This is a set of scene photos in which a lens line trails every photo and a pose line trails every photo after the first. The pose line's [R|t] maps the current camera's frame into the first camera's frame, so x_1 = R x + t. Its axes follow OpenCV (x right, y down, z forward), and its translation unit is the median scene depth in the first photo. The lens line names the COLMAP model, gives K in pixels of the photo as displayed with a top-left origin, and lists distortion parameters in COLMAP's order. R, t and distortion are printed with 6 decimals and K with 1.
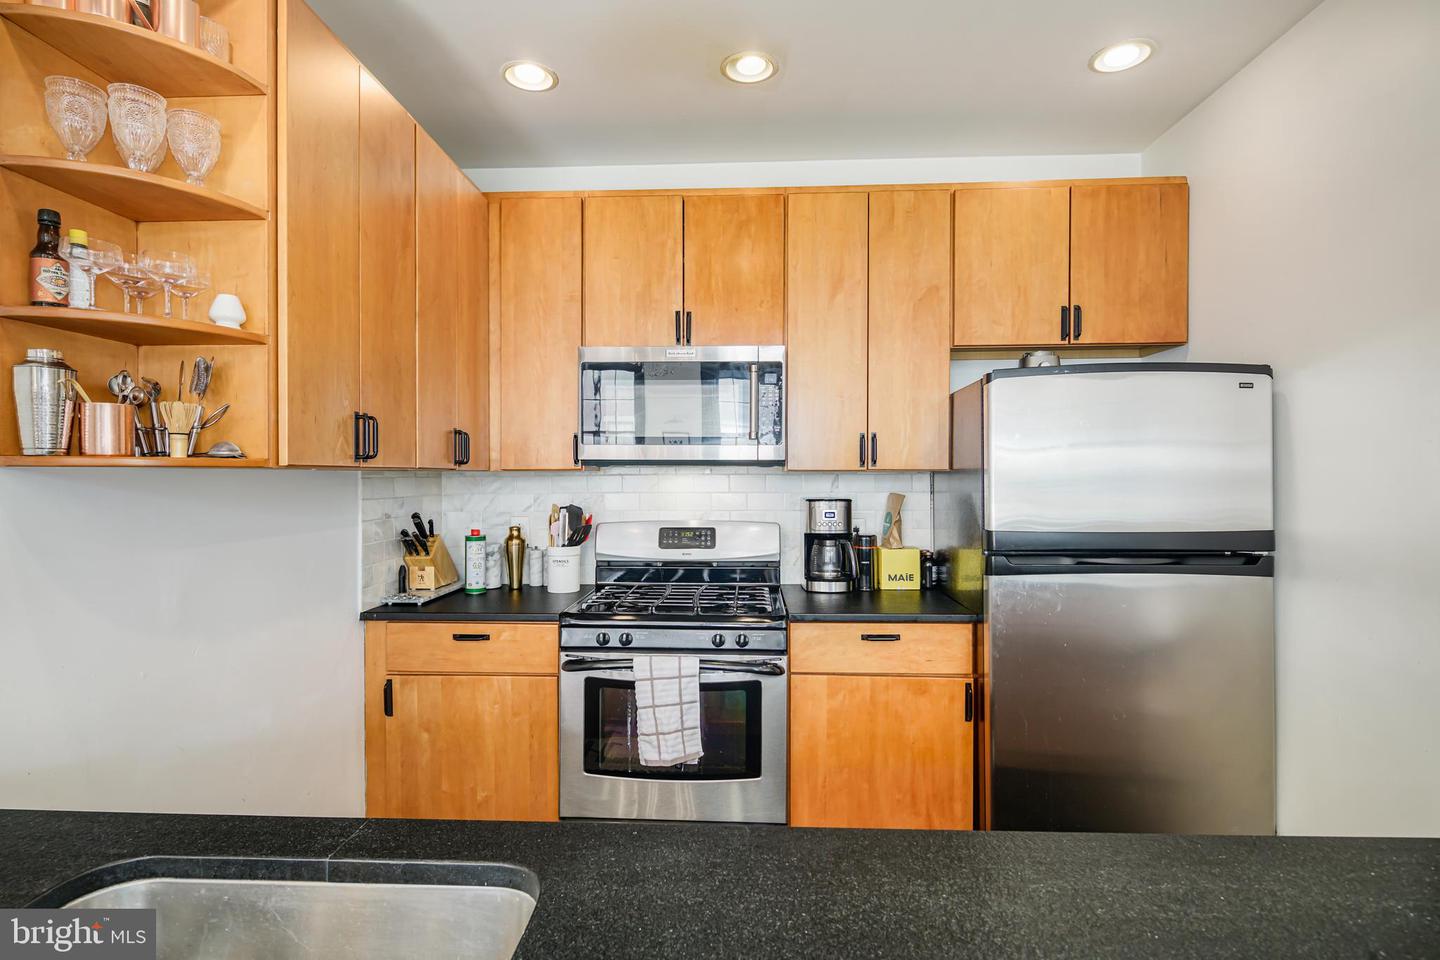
lens RADIAL K [[707.3, 0, 700.8], [0, 707.3, 479.5], [0, 0, 1]] dist [-0.003829, -0.001557]
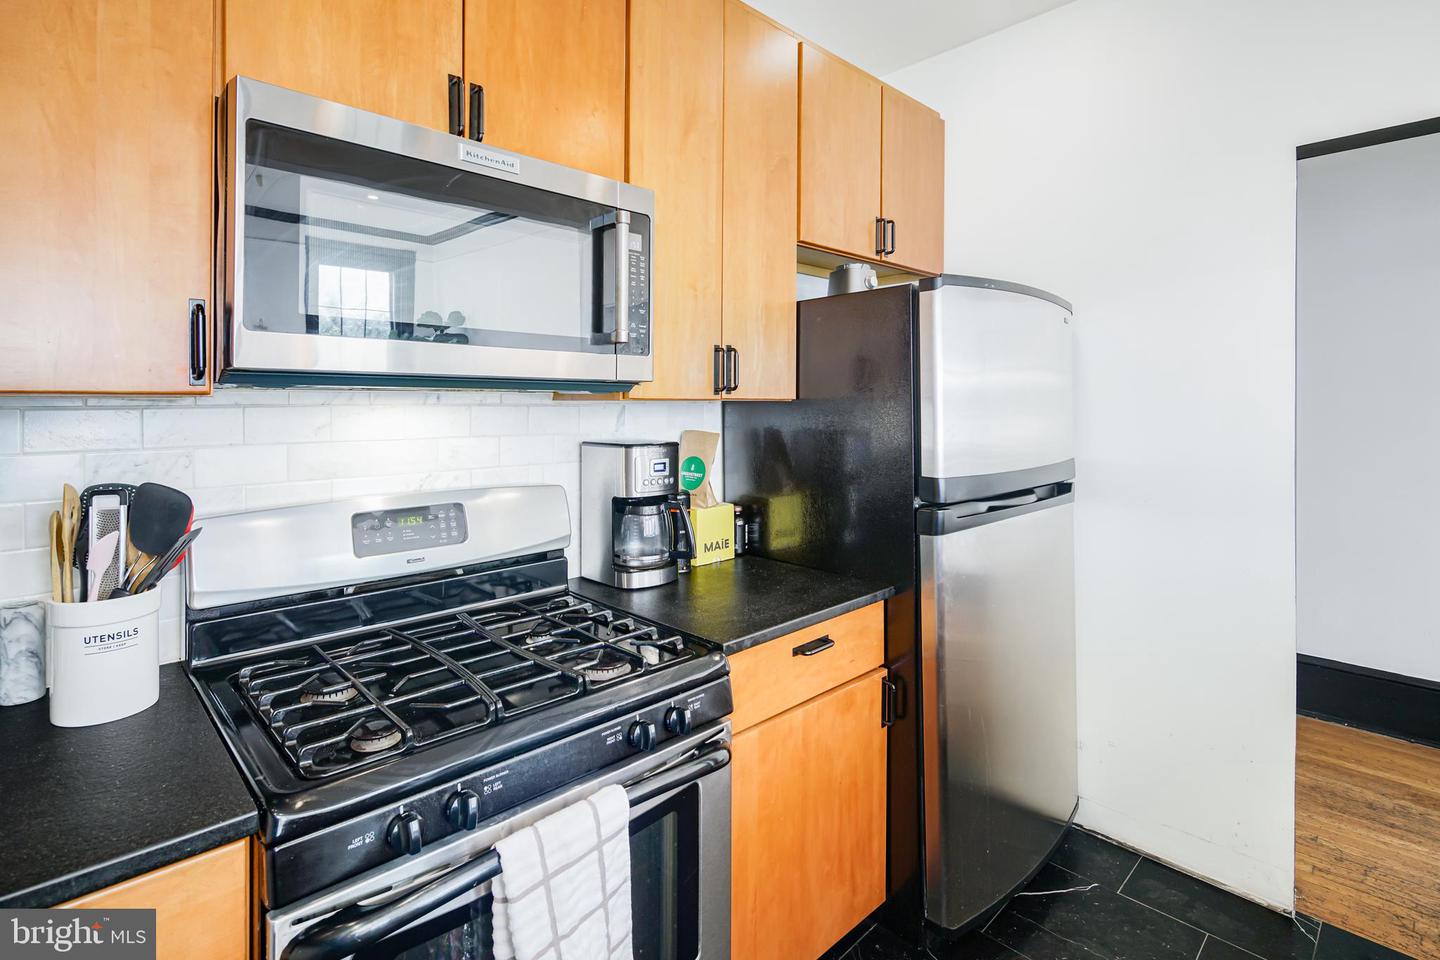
lens RADIAL K [[707.3, 0, 726.5], [0, 707.3, 399.4], [0, 0, 1]] dist [-0.003829, -0.001557]
pose [[0.672097, 0.006156, 0.740437, -0.269975], [0.001787, 0.999949, -0.009935, -0.006246], [-0.740461, 0.008000, 0.672052, 0.532418]]
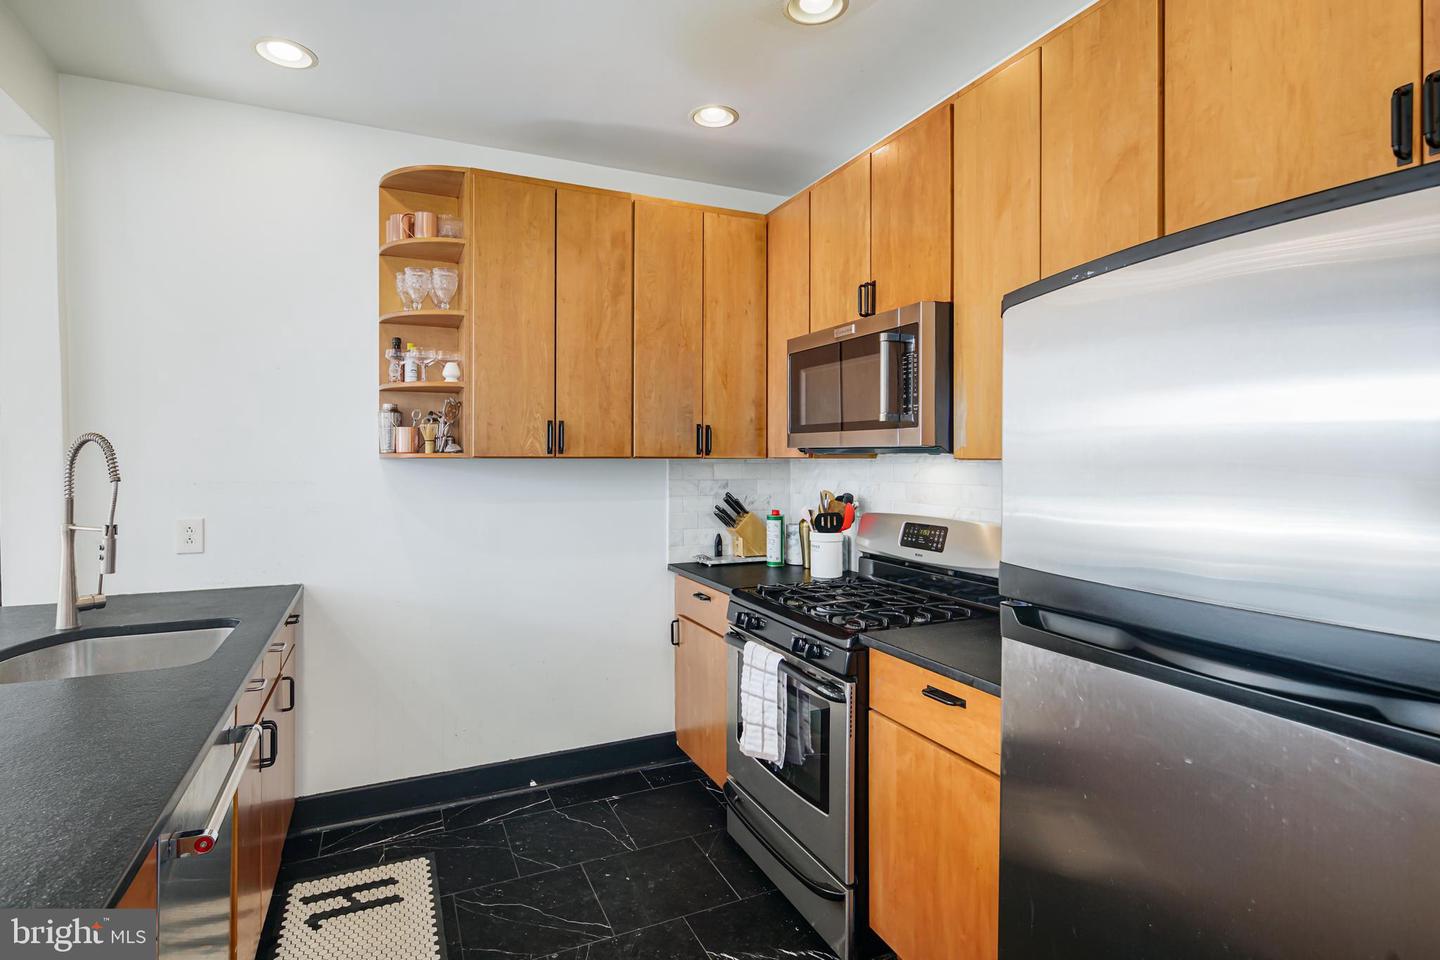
lens RADIAL K [[707.3, 0, 715.7], [0, 707.3, 456.1], [0, 0, 1]] dist [-0.003829, -0.001557]
pose [[0.465784, -0.000395, -0.884899, 0.684590], [-0.007939, 0.999958, -0.004625, -0.010352], [0.884863, 0.009180, 0.465761, 0.412442]]
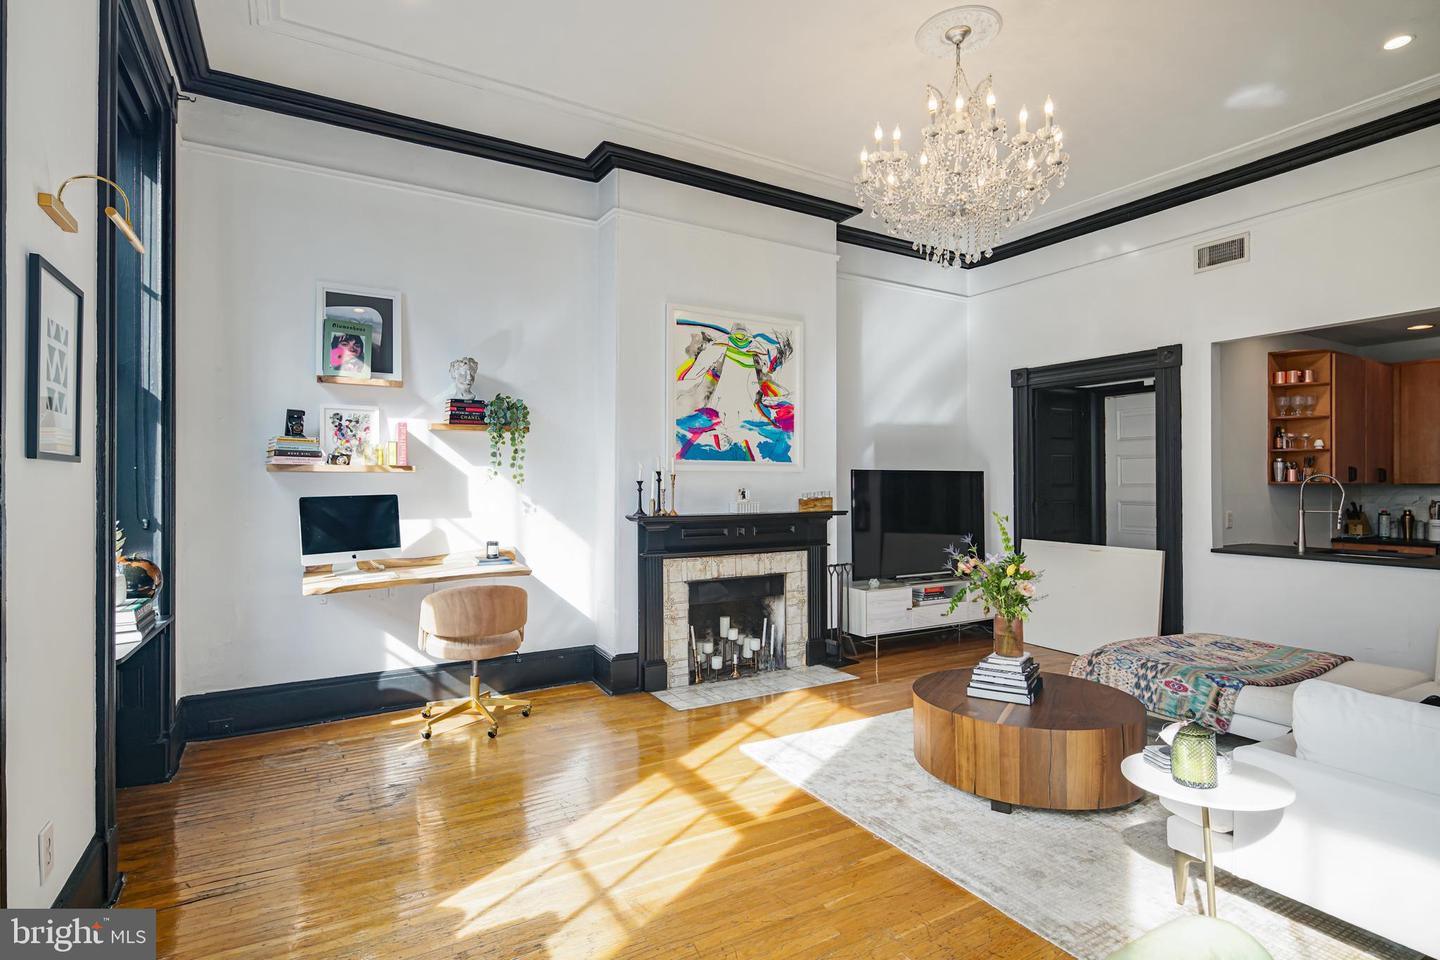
lens RADIAL K [[707.3, 0, 721.3], [0, 707.3, 474.6], [0, 0, 1]] dist [-0.003829, -0.001557]
pose [[0.556673, -0.004330, -0.830721, 0.389501], [-0.005480, 0.999946, -0.008885, -0.012019], [0.830714, 0.009498, 0.556618, -2.120933]]
